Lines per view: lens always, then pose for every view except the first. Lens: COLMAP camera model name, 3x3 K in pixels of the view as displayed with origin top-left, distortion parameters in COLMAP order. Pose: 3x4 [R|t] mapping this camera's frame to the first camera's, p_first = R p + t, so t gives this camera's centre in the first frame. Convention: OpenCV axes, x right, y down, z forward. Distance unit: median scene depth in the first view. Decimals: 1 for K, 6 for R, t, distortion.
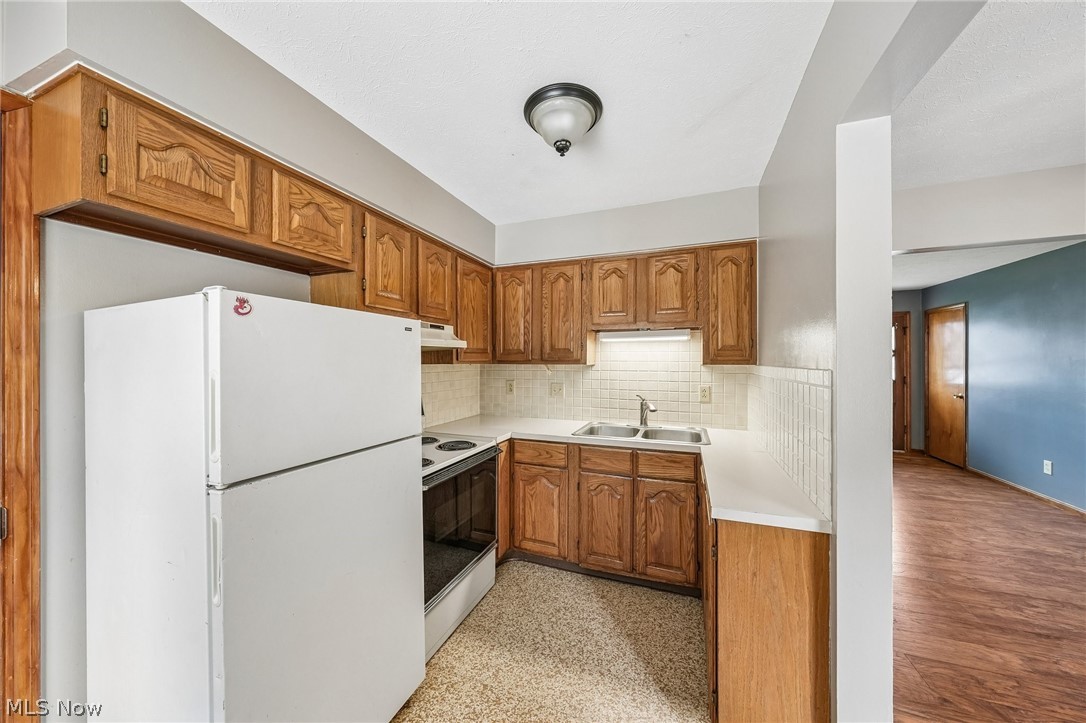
lens RADIAL K [[372.8, 0, 538.9], [0, 372.8, 361.1], [0, 0, 1]] dist [-0.004785, 0.000826]
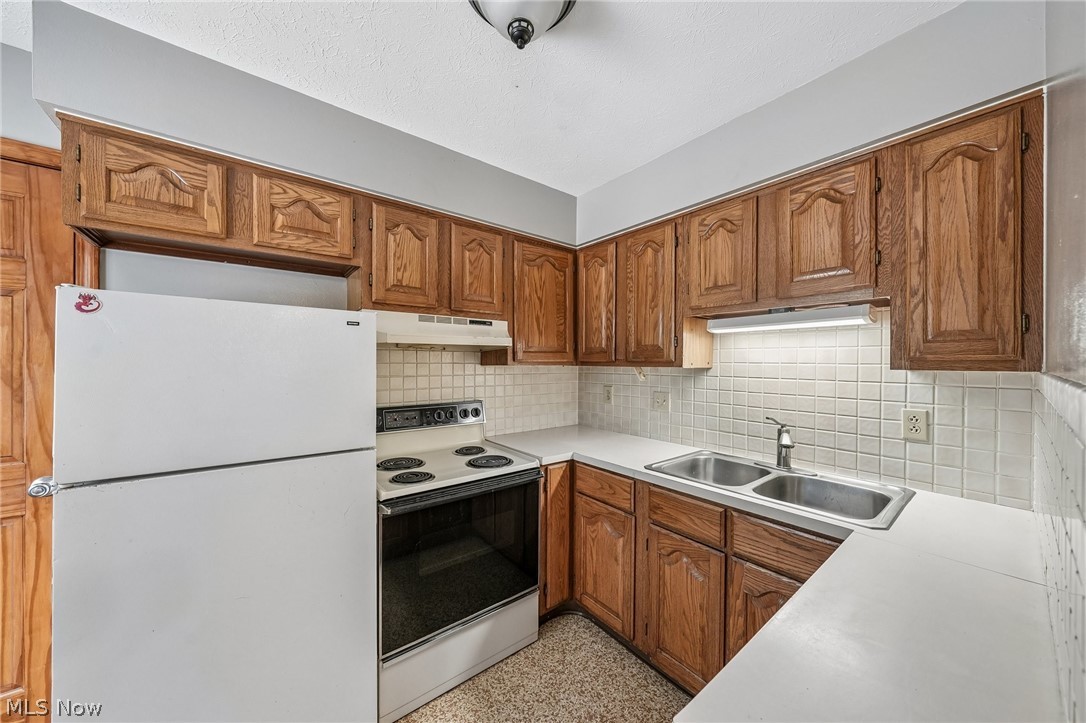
lens RADIAL K [[372.8, 0, 538.2], [0, 372.8, 362.9], [0, 0, 1]] dist [-0.004785, 0.000826]
pose [[0.860607, 0.003935, -0.509254, 0.309228], [-0.003942, 0.999992, 0.001065, 0.001502], [0.509254, 0.001091, 0.860616, 0.332523]]
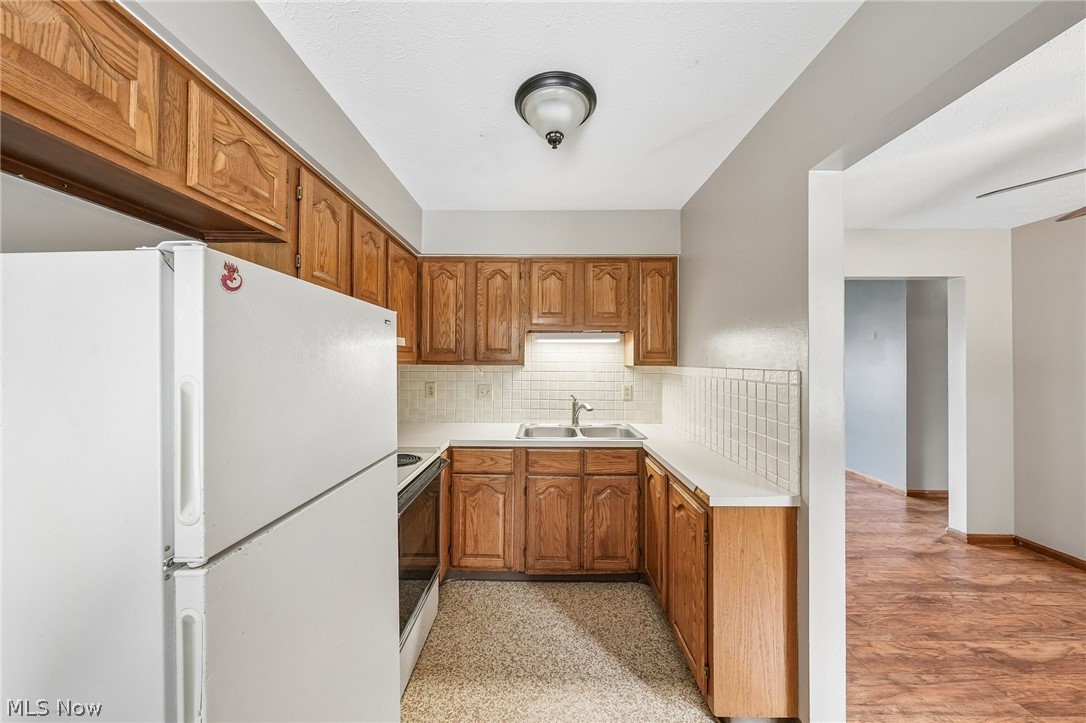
lens RADIAL K [[372.8, 0, 539.6], [0, 372.8, 358.6], [0, 0, 1]] dist [-0.004785, 0.000826]
pose [[0.934125, 0.007450, 0.356867, -0.227881], [-0.004977, 0.999957, -0.007848, -0.001129], [-0.356910, 0.005555, 0.934122, 0.087998]]
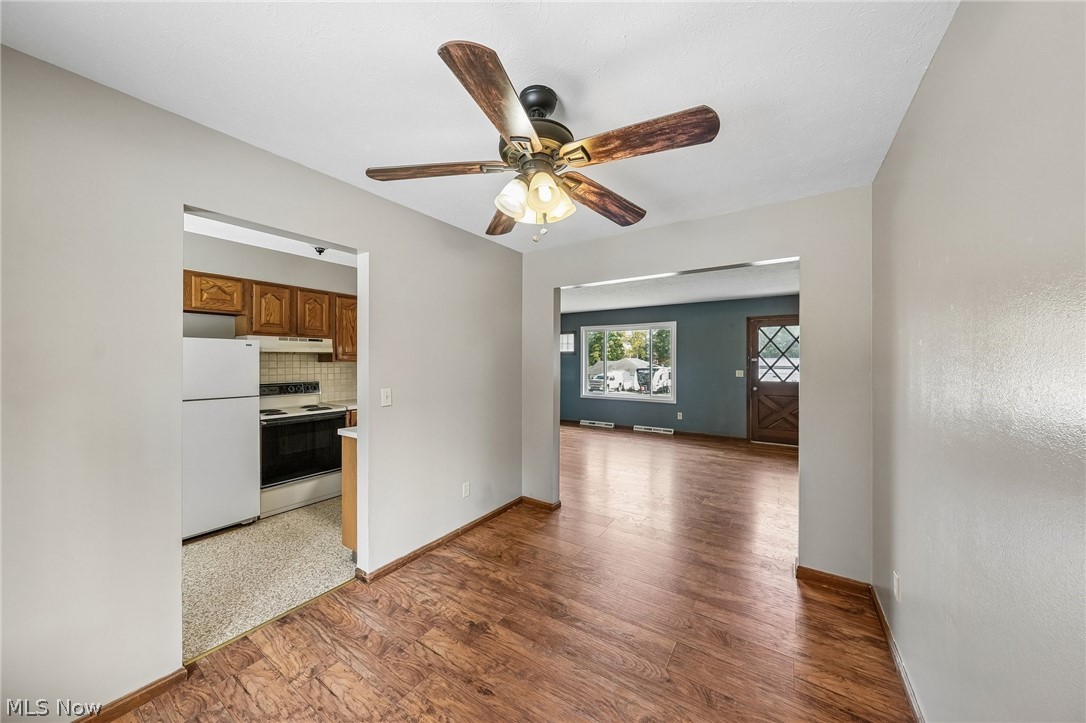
lens RADIAL K [[372.8, 0, 538.8], [0, 372.8, 361.2], [0, 0, 1]] dist [-0.004785, 0.000826]
pose [[0.975189, 0.002749, -0.221357, 1.174733], [-0.002245, 0.999994, 0.002532, -0.002881], [0.221362, -0.001973, 0.975190, -0.468208]]
